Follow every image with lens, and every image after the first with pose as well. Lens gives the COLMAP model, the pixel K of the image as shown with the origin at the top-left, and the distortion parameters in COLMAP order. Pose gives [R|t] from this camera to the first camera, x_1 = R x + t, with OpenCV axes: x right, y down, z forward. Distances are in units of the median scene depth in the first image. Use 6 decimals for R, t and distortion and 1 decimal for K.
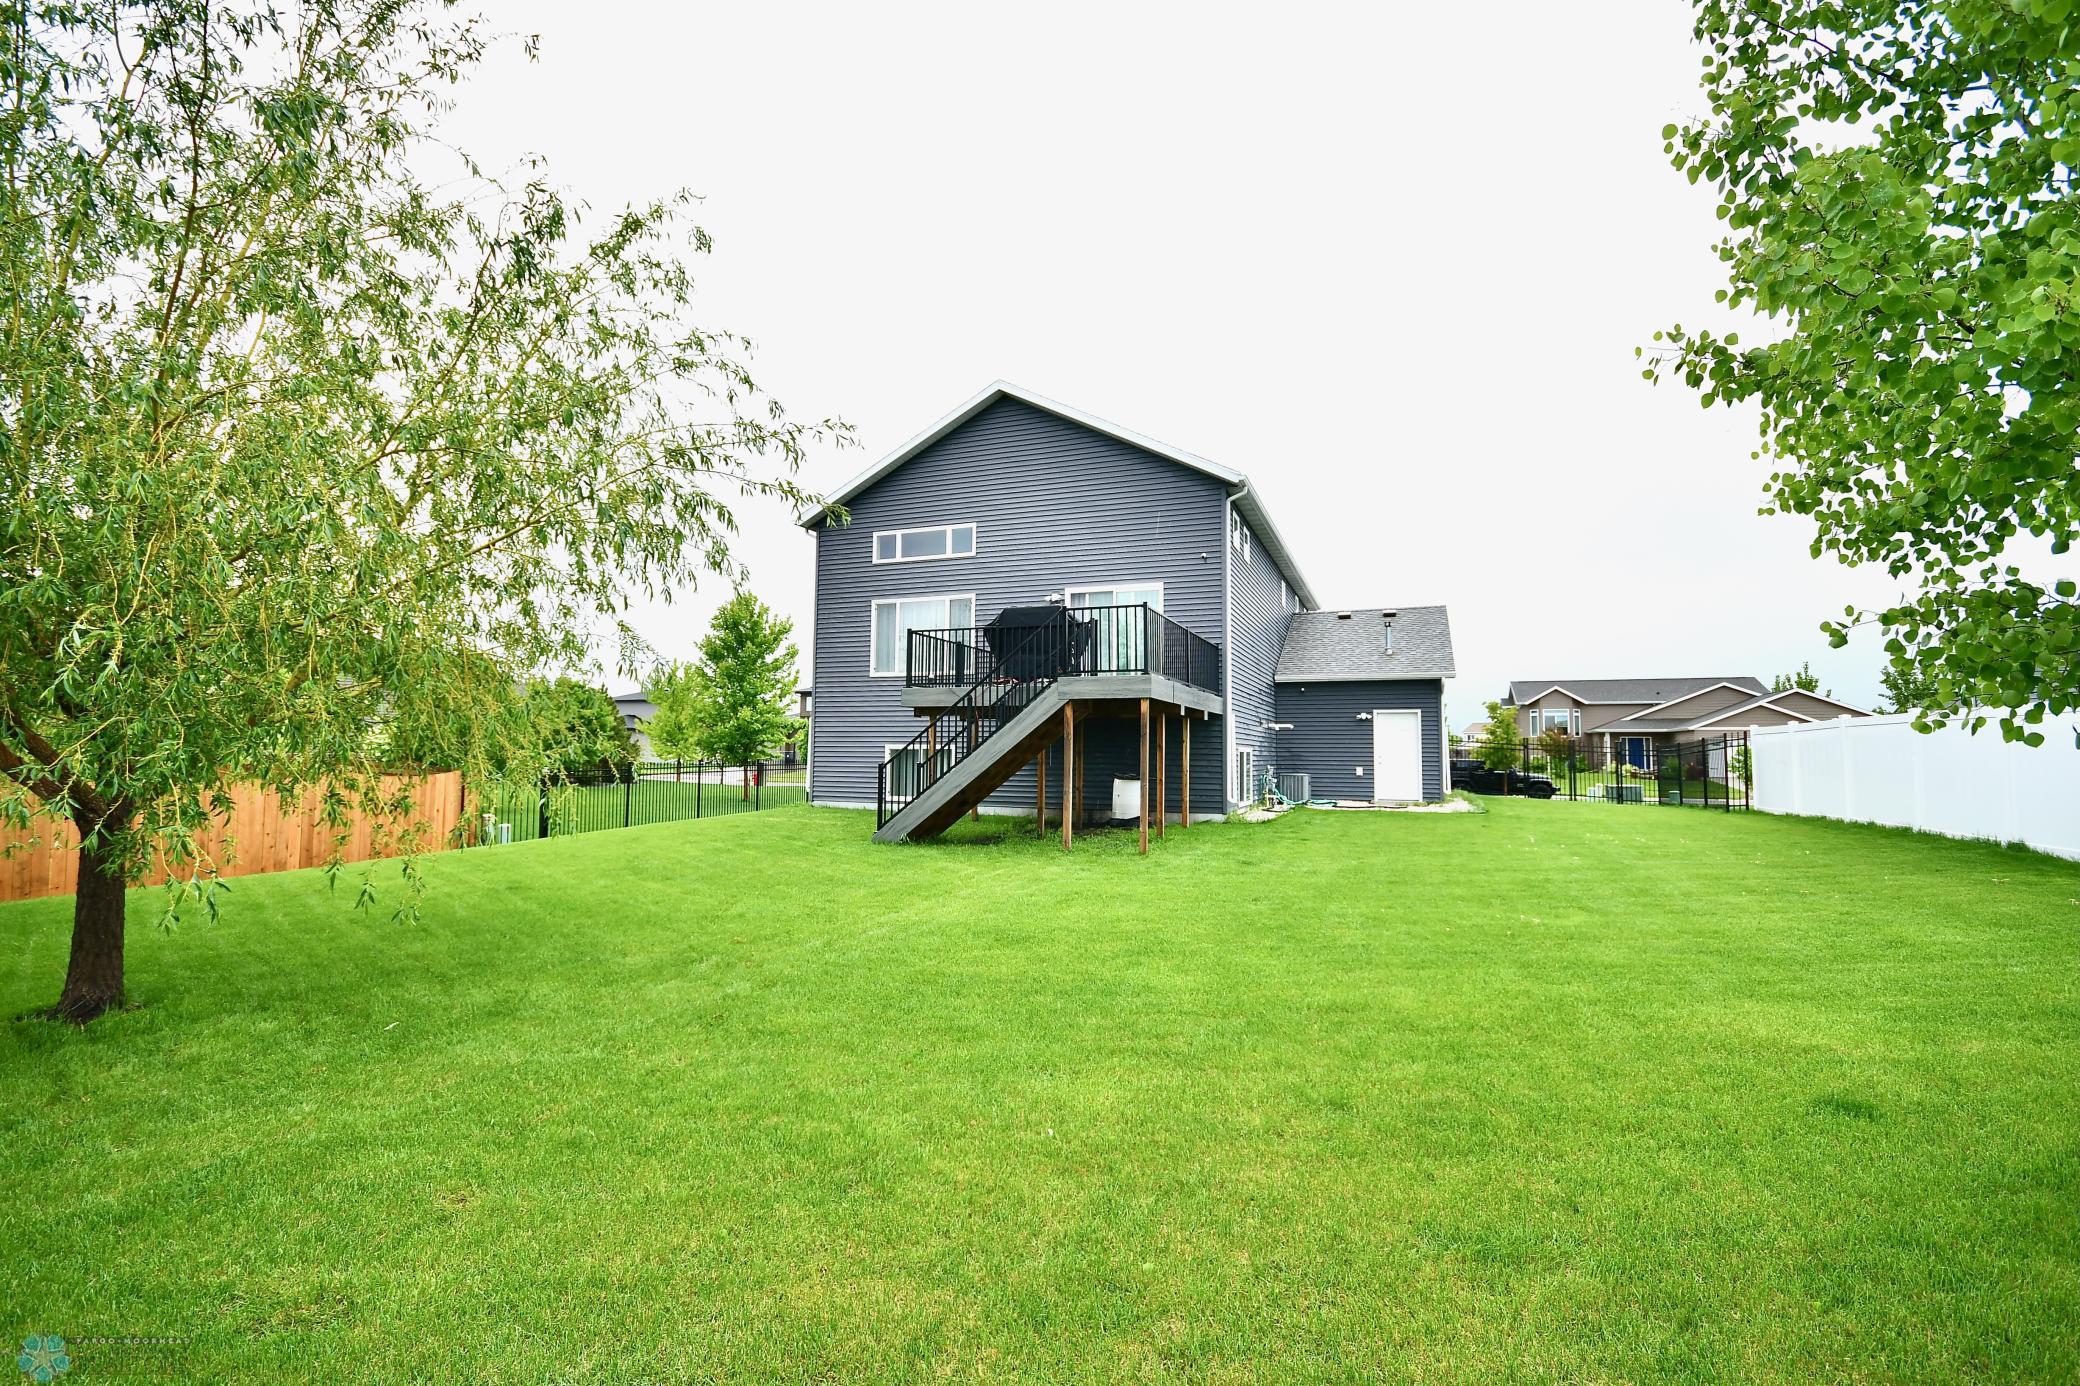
lens RADIAL K [[937.2, 0, 1030.7], [0, 937.2, 692.3], [0, 0, 1]] dist [0.002300, -0.000179]
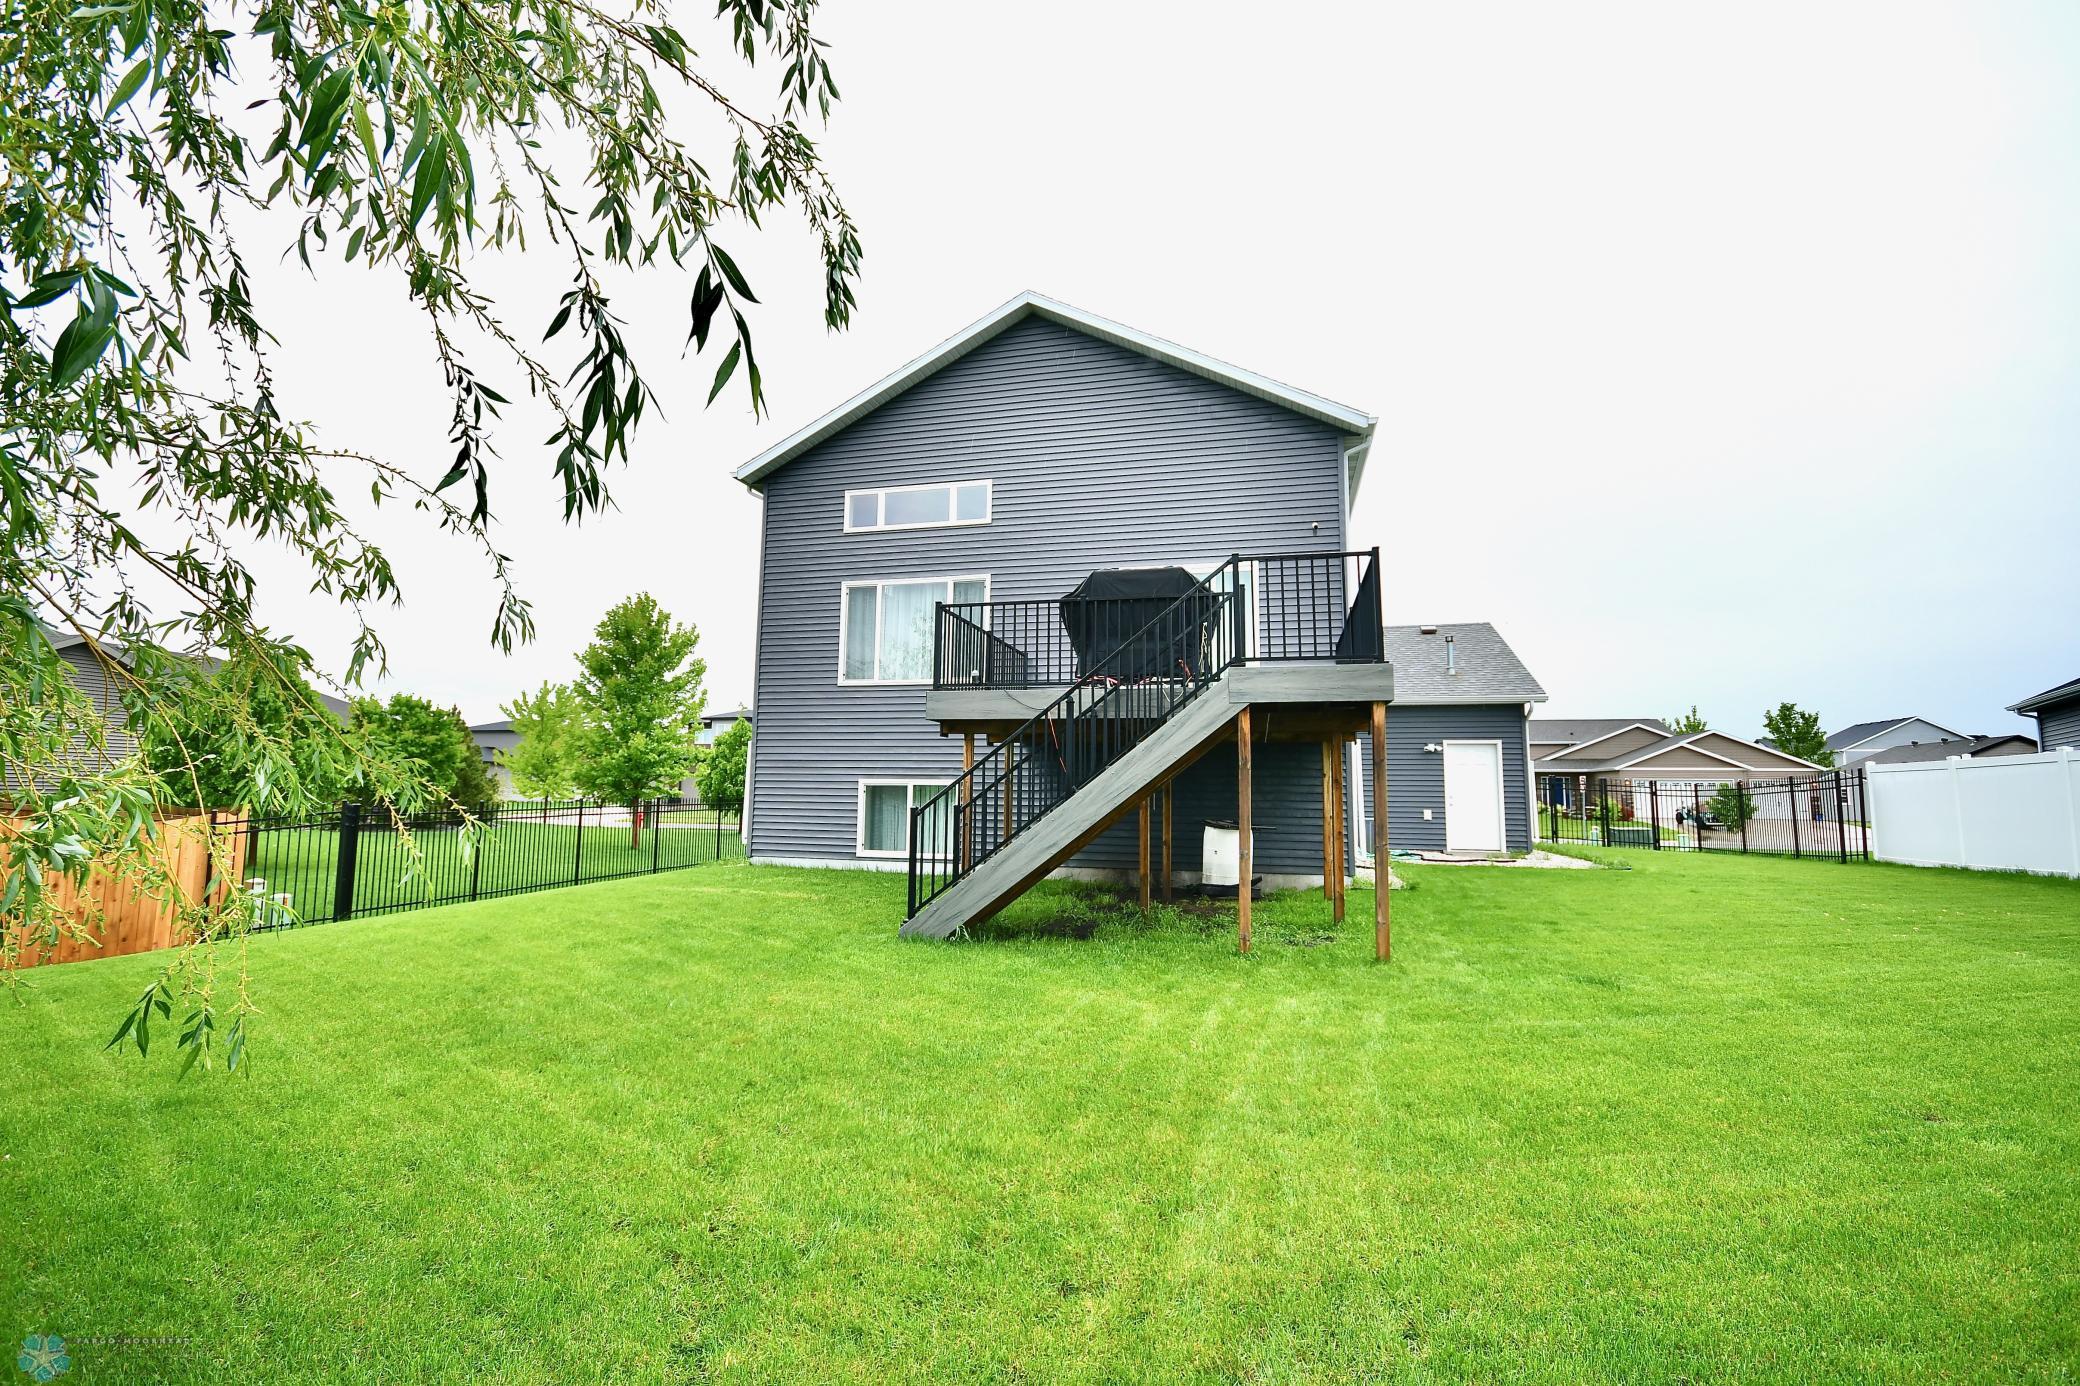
lens RADIAL K [[937.2, 0, 1044.9], [0, 937.2, 691.1], [0, 0, 1]] dist [0.002300, -0.000179]
pose [[0.991506, 0.016618, 0.128996, -0.099472], [-0.011216, 0.999034, -0.042488, 0.015887], [-0.129578, 0.040680, 0.990734, 0.240729]]
